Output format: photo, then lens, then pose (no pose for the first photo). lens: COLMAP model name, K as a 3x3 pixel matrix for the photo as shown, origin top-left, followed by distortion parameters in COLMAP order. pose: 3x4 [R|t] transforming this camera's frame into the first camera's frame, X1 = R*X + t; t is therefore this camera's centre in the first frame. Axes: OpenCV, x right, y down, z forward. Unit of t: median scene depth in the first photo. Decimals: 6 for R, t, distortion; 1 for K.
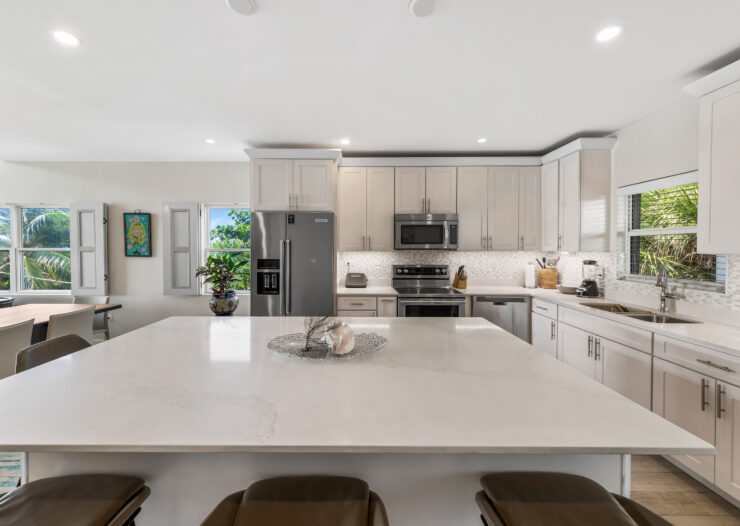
lens RADIAL K [[291.9, 0, 354.8], [0, 291.9, 251.7], [0, 0, 1]] dist [-0.001344, -0.000161]
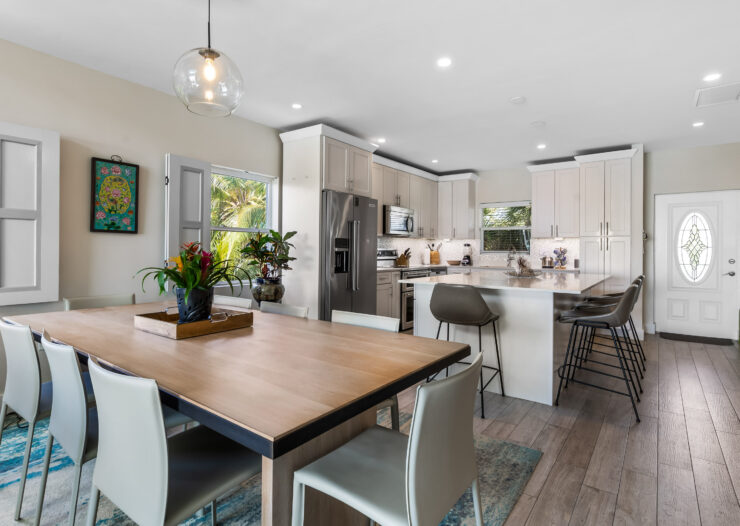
lens RADIAL K [[418.2, 0, 345.4], [0, 418.2, 252.2], [0, 0, 1]] dist [0.002725, 0.000950]
pose [[0.591072, 0.002132, 0.806616, -1.377486], [0.007130, 0.999944, -0.007868, 0.080266], [-0.806587, 0.010402, 0.591024, 0.112247]]
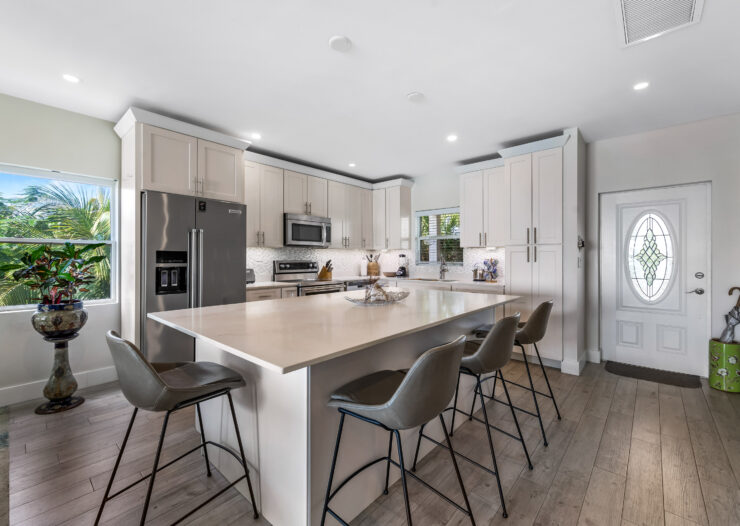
lens RADIAL K [[322.5, 0, 366.0], [0, 322.5, 260.3], [0, 0, 1]] dist [0.003516, -0.000360]
pose [[0.657156, -0.004450, 0.753741, -0.581794], [0.013912, 0.999884, -0.006226, 0.060778], [-0.753626, 0.014577, 0.657142, -0.017459]]
